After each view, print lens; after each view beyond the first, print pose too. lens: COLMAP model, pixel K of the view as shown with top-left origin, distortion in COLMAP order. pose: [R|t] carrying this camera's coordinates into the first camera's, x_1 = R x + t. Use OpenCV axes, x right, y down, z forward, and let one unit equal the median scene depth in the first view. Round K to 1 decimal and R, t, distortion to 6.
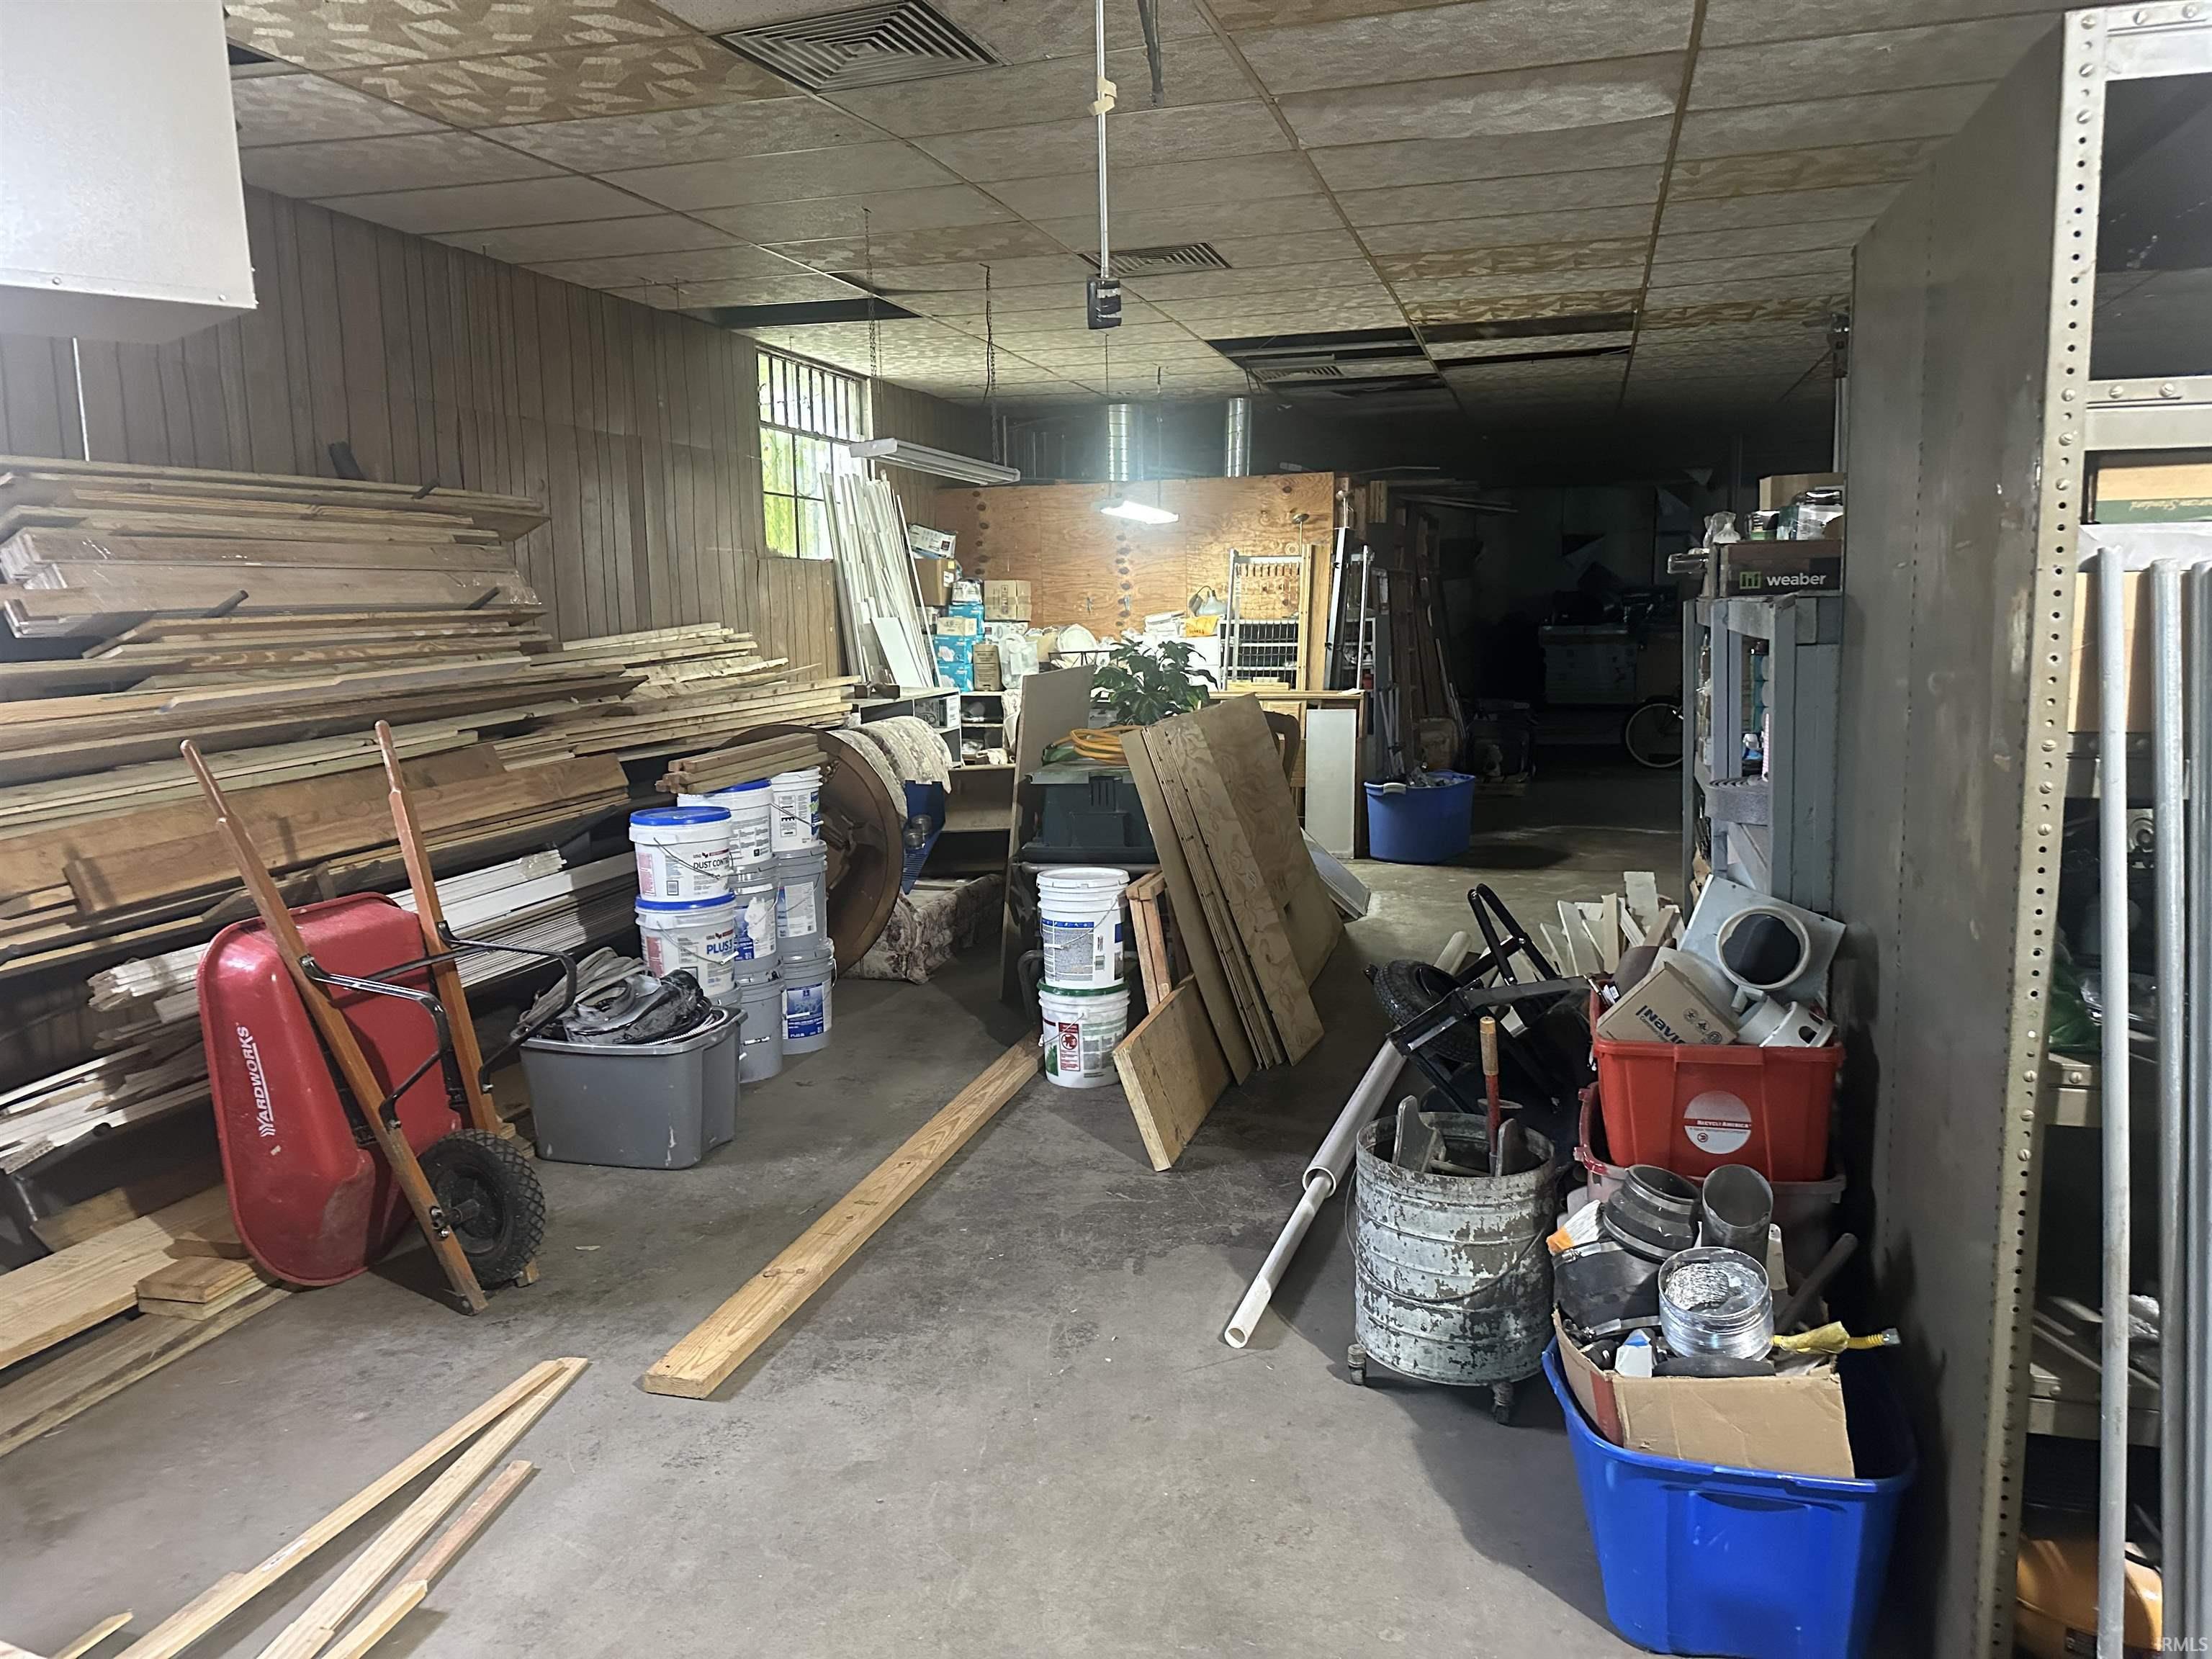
lens RADIAL K [[1552.9, 0, 1118.4], [0, 1552.9, 842.1], [0, 0, 1]] dist [0.046657, -0.051401]
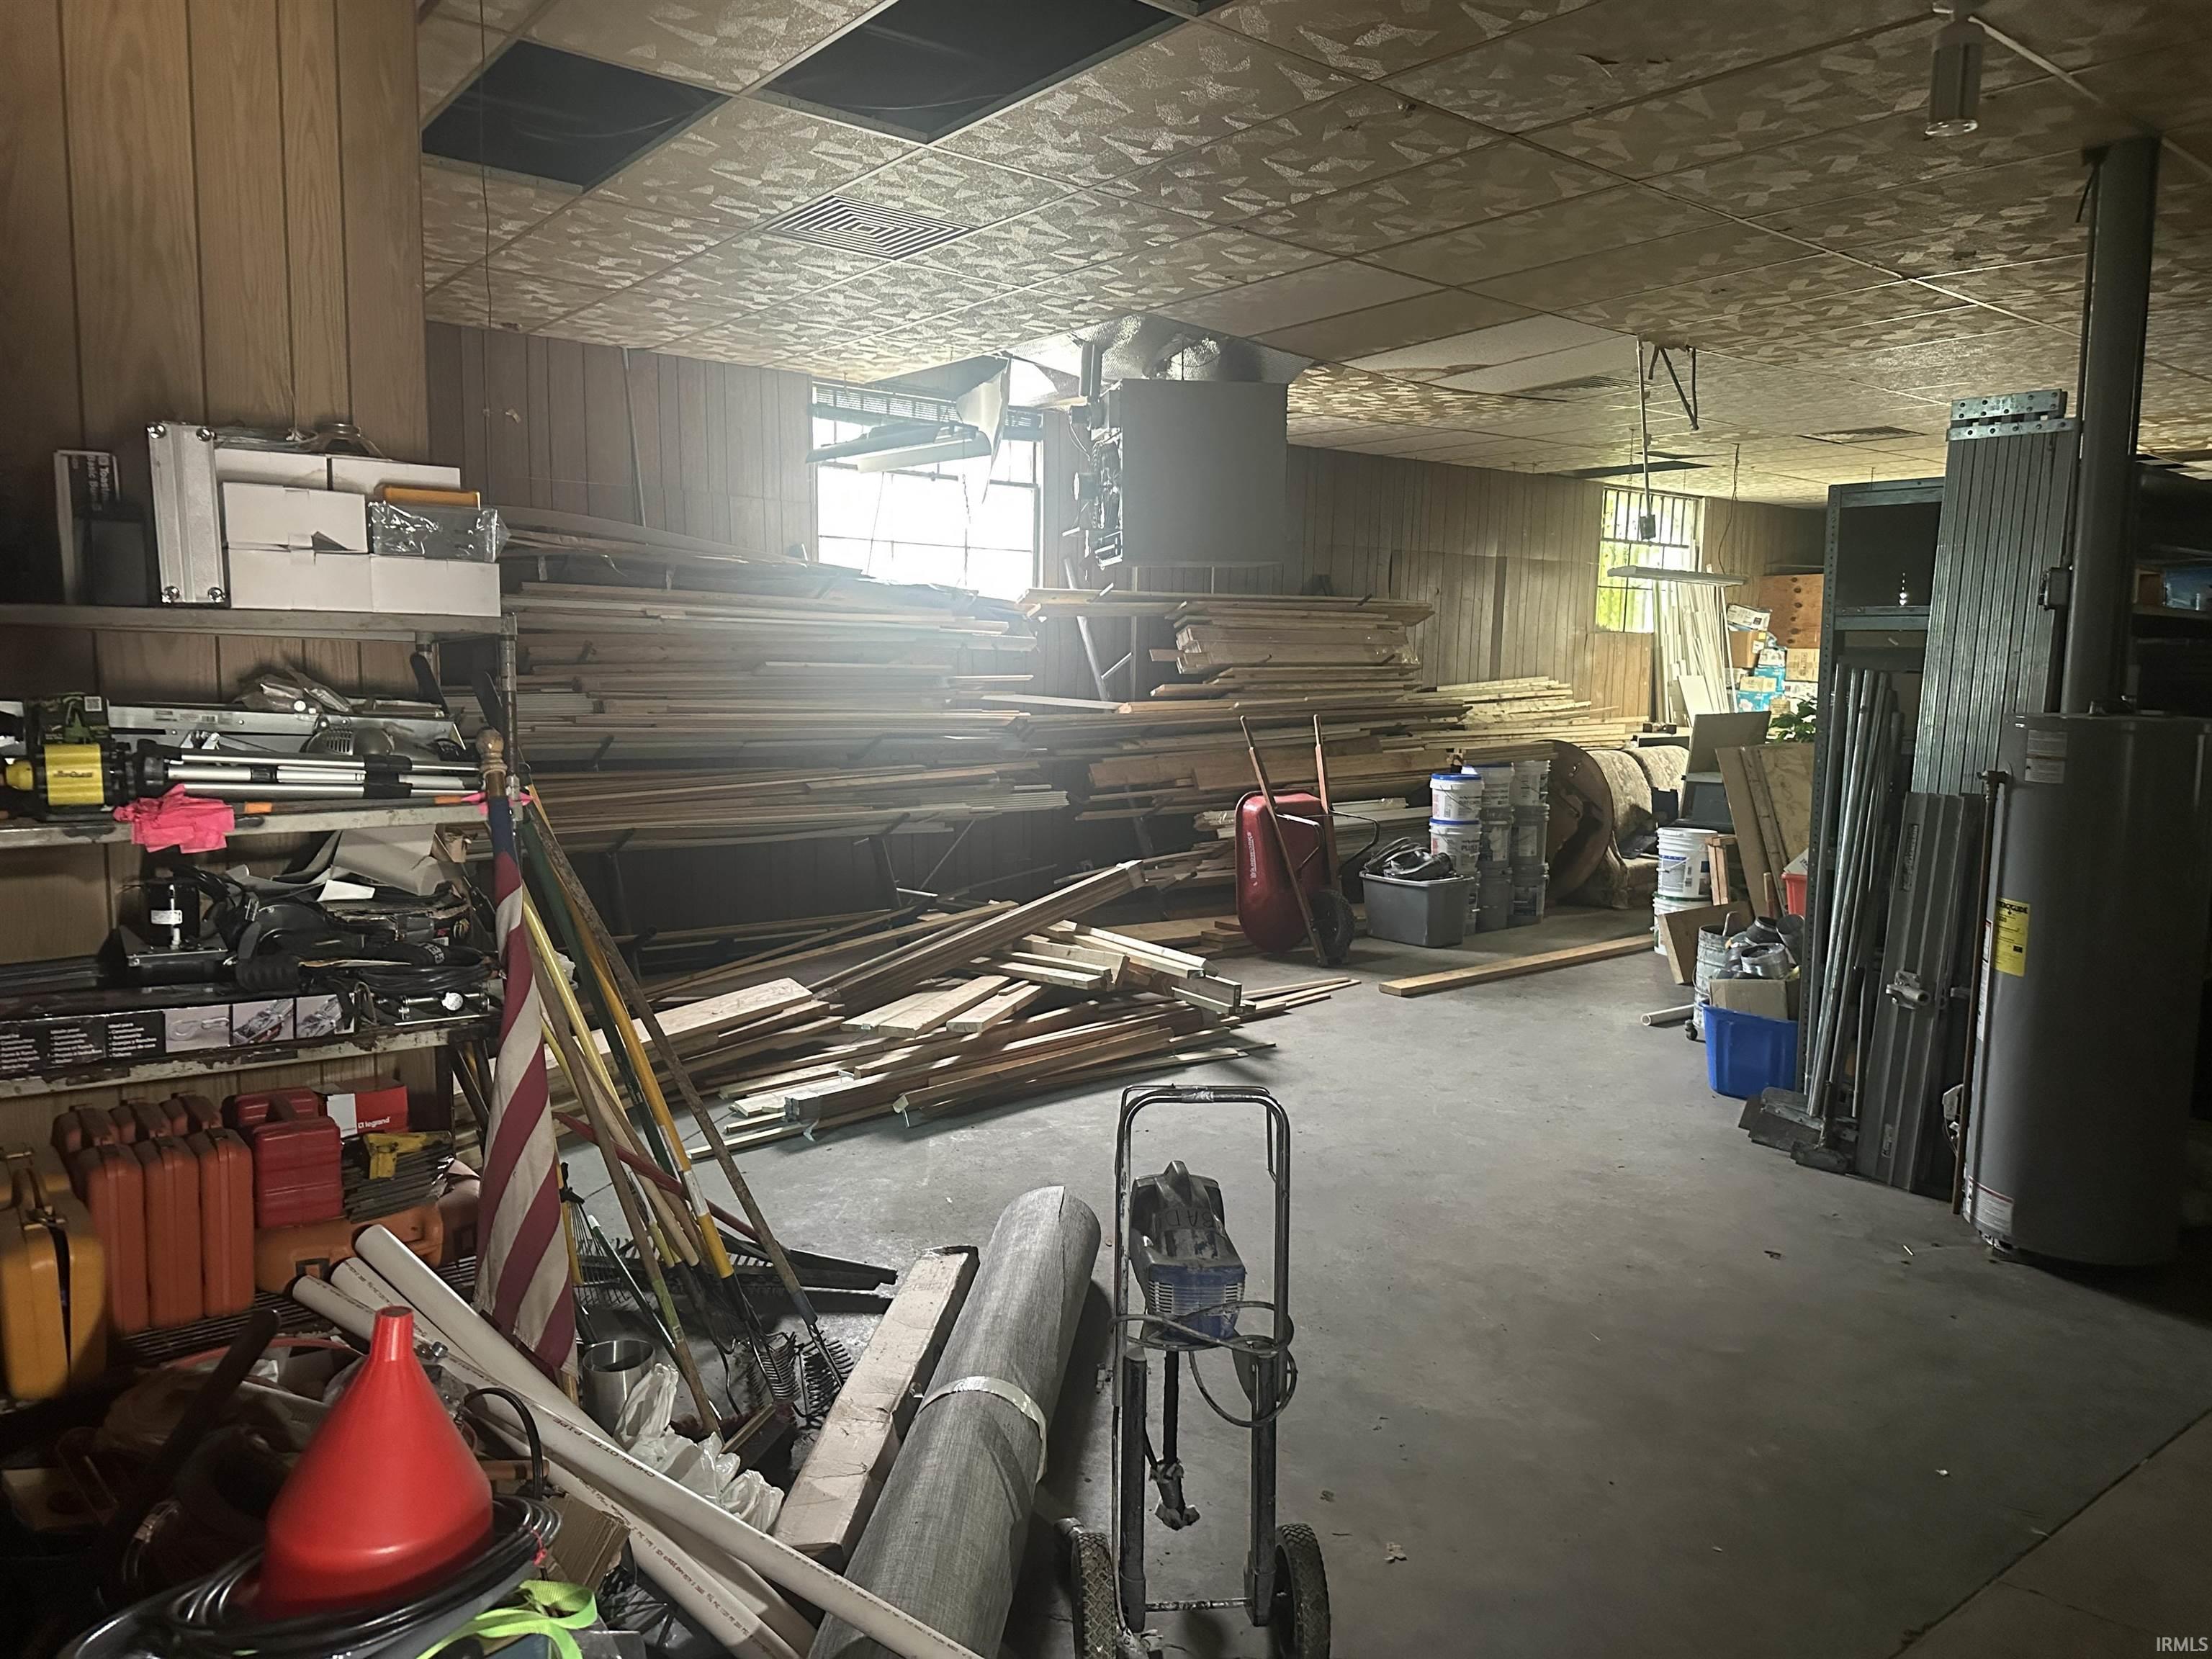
lens RADIAL K [[1552.9, 0, 1103.3], [0, 1552.9, 837.0], [0, 0, 1]] dist [0.046657, -0.051401]
pose [[0.816742, 0.089545, -0.570012, 0.259595], [-0.109743, 0.993959, -0.001101, 0.060279], [0.566470, 0.063454, 0.821636, -0.456822]]
